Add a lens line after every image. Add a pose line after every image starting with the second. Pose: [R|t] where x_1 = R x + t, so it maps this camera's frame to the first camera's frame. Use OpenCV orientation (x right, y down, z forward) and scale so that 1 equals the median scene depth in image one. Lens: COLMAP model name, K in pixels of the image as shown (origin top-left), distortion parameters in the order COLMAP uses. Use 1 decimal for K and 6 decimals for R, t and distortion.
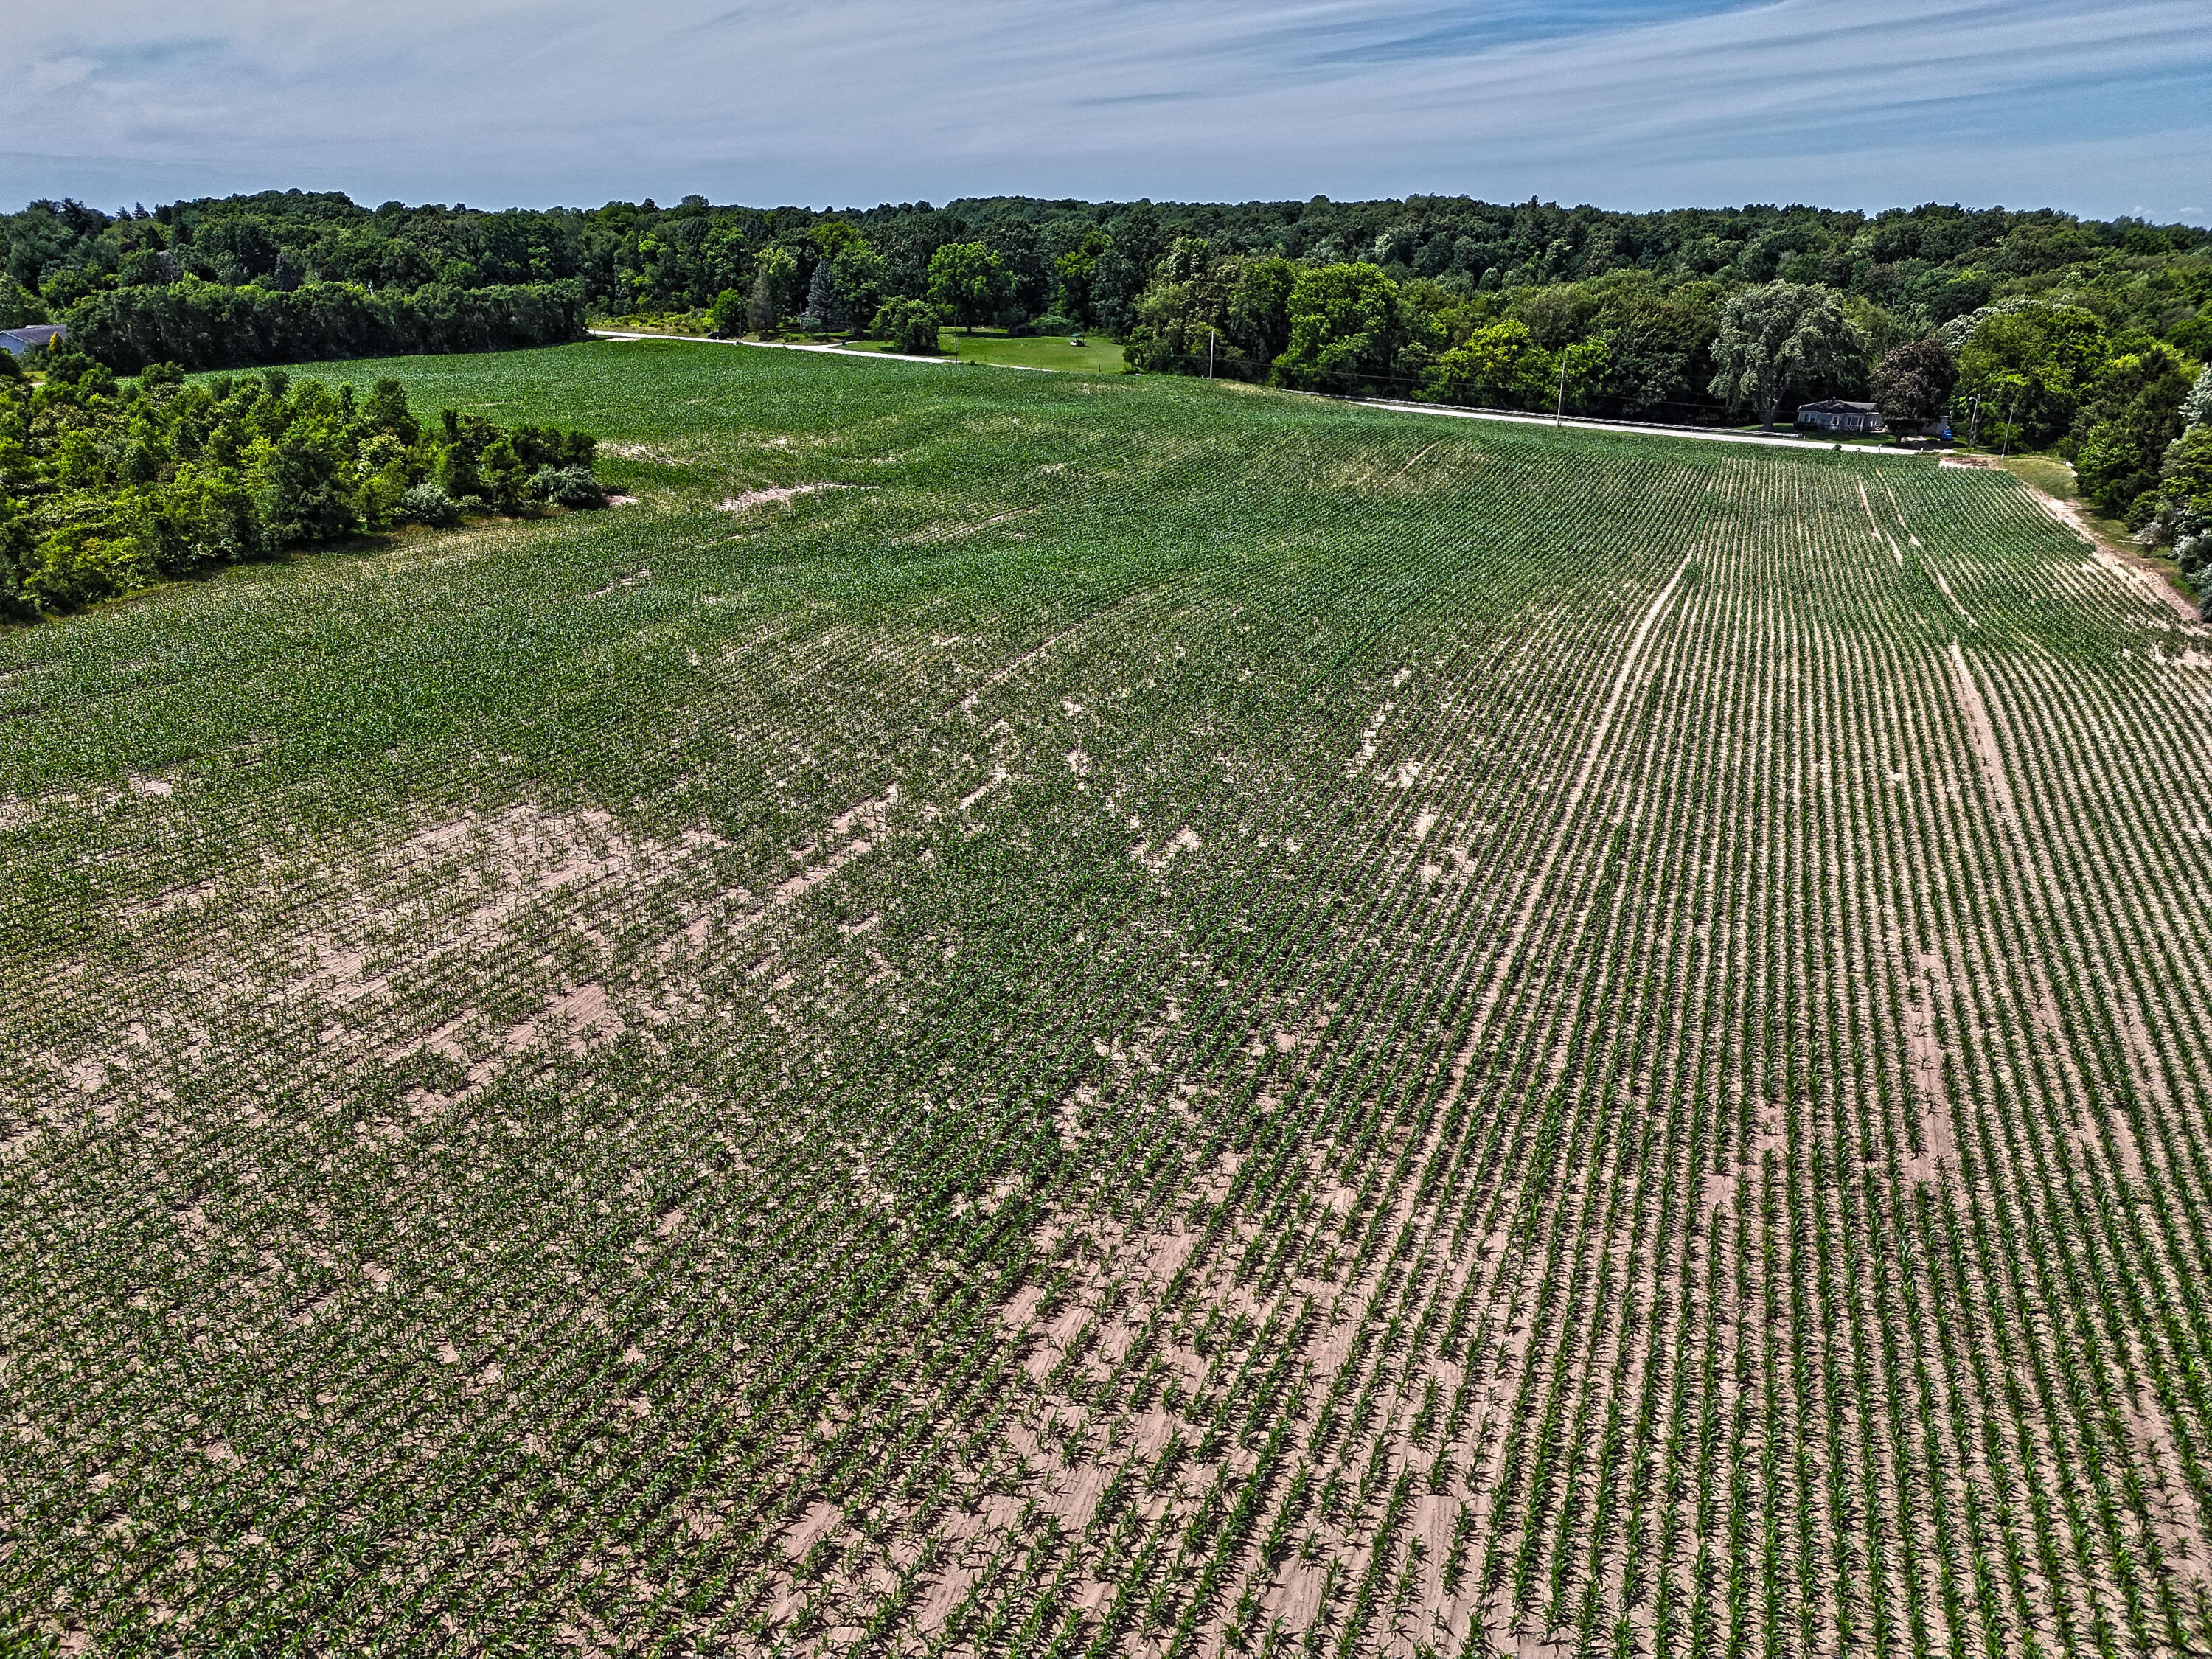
lens RADIAL K [[1522.0, 0, 1089.5], [0, 1522.0, 843.0], [0, 0, 1]] dist [0.108373, -0.145471]
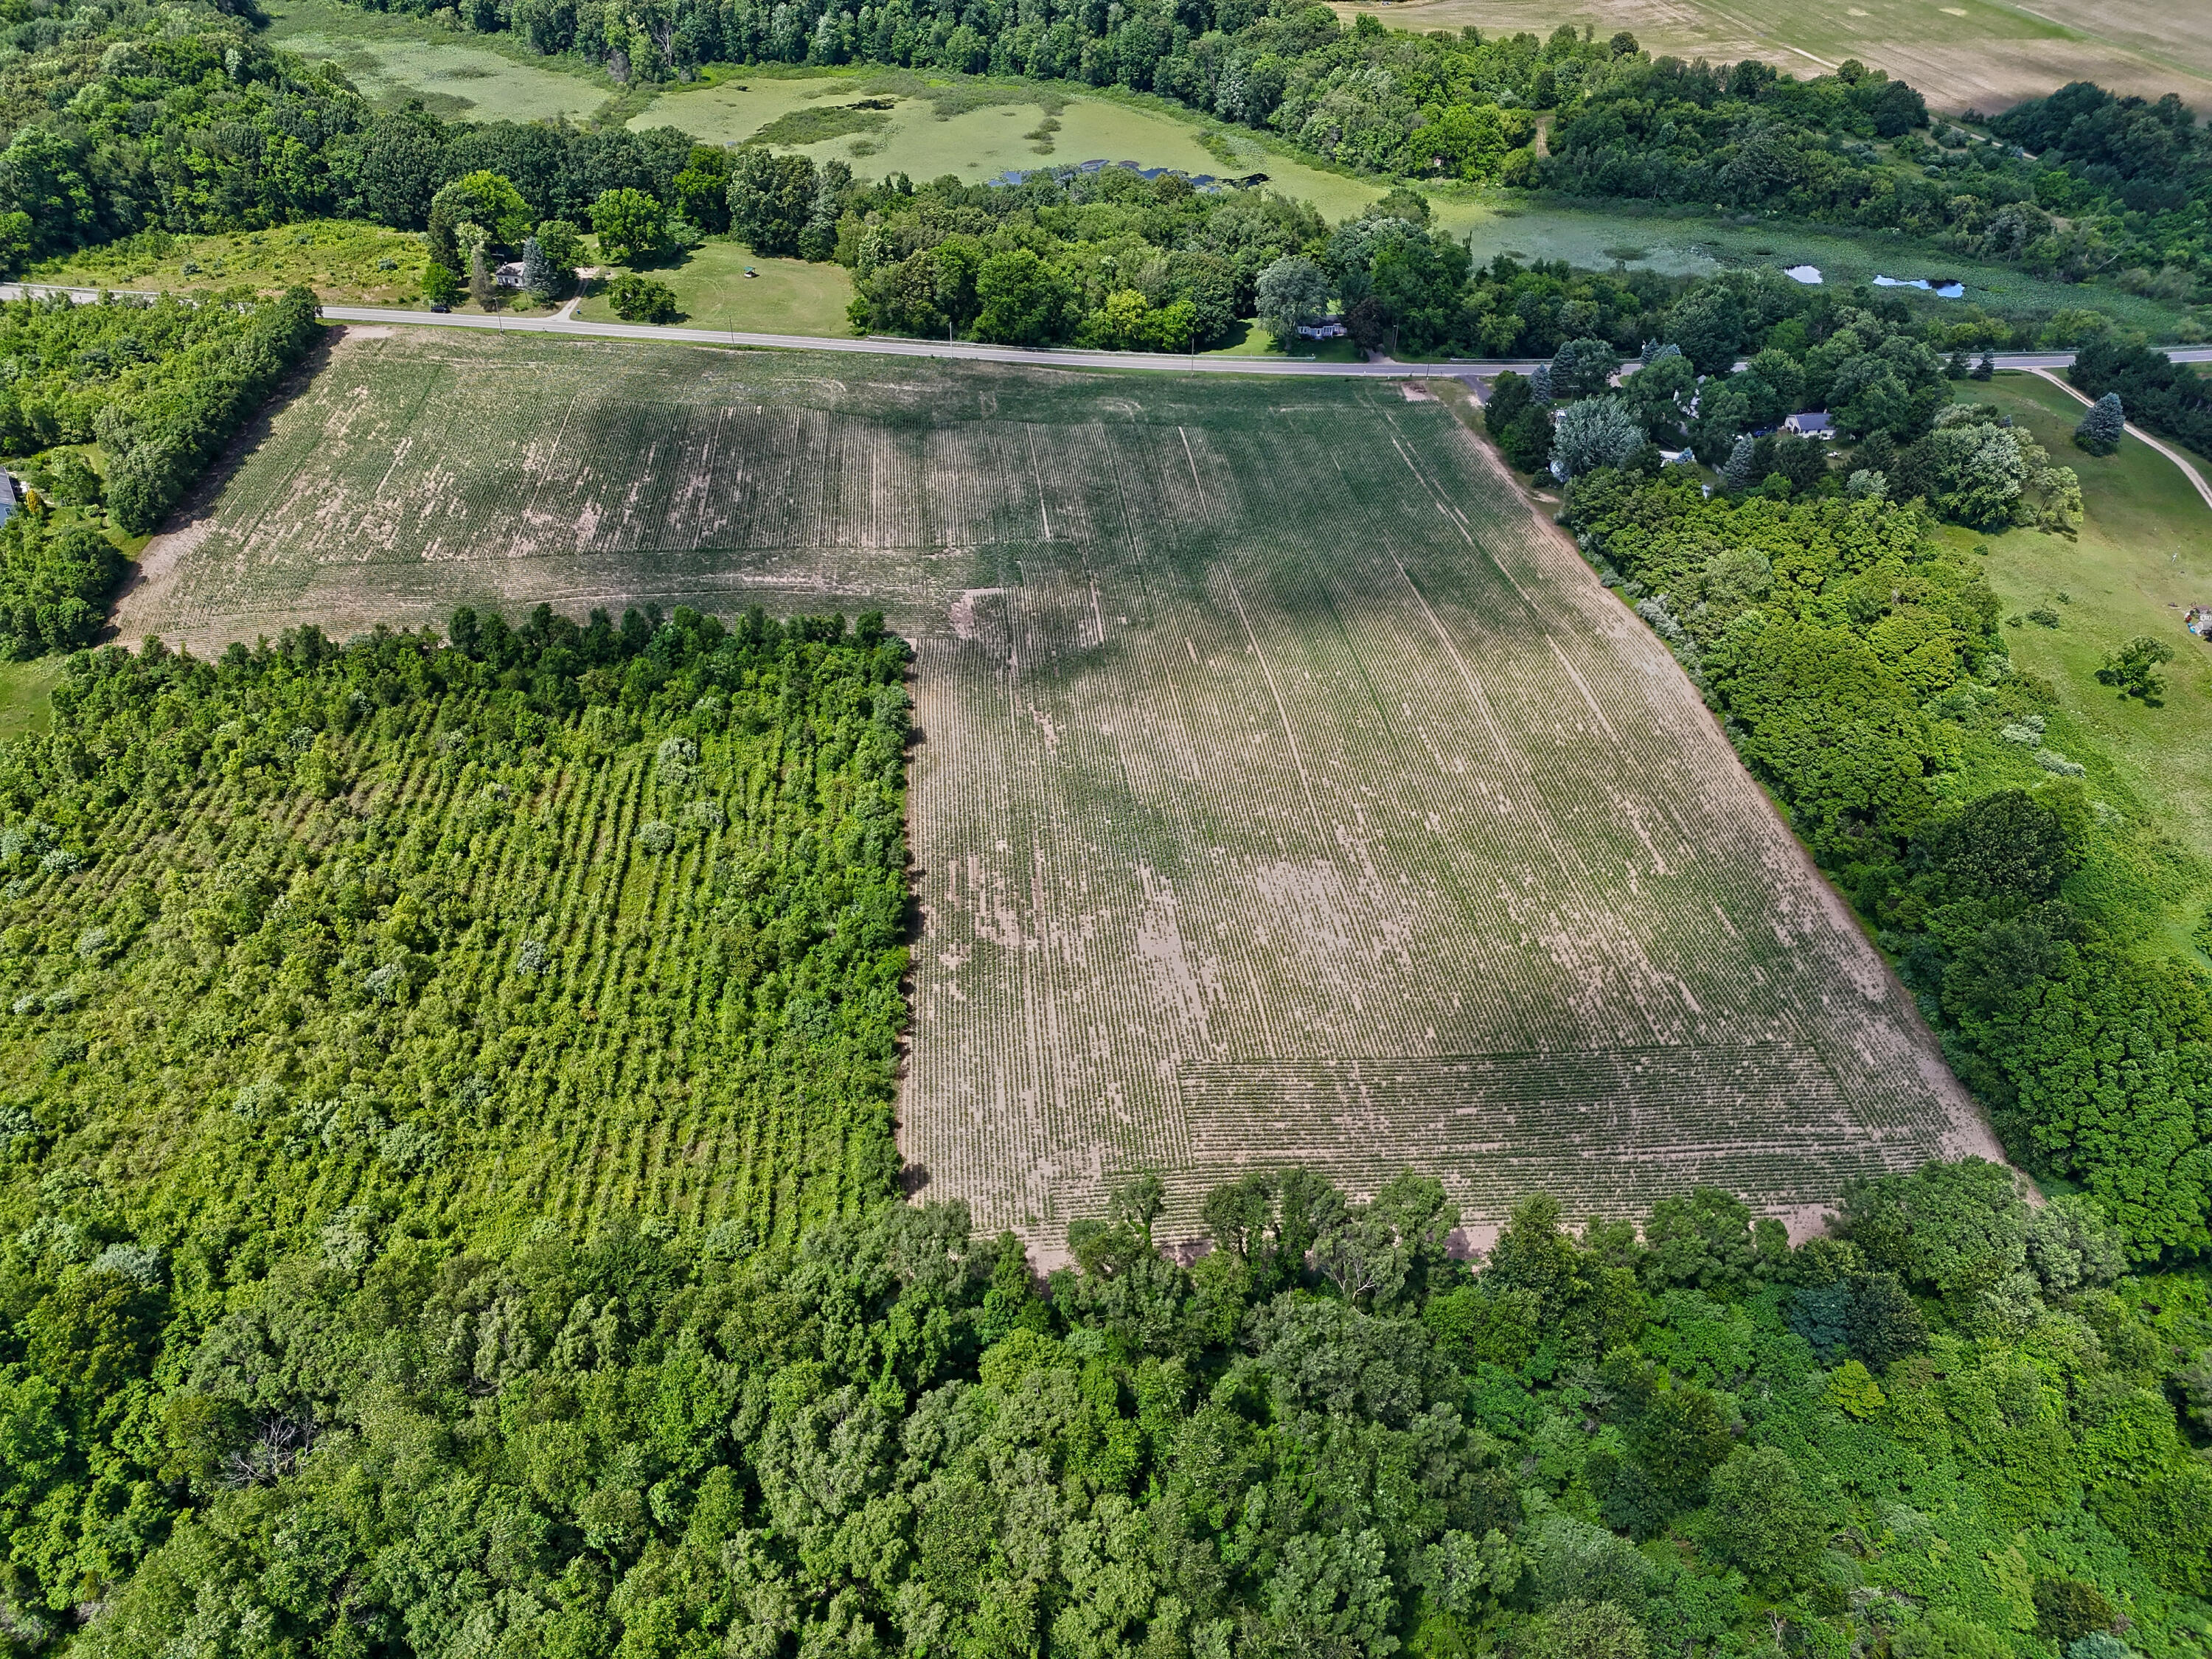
lens RADIAL K [[1522.0, 0, 1089.5], [0, 1522.0, 843.0], [0, 0, 1]] dist [0.108373, -0.145471]
pose [[0.874251, -0.296486, 0.384423, -1.809532], [0.180838, 0.933747, 0.308891, -1.066667], [-0.450536, -0.200530, 0.869946, -1.490340]]
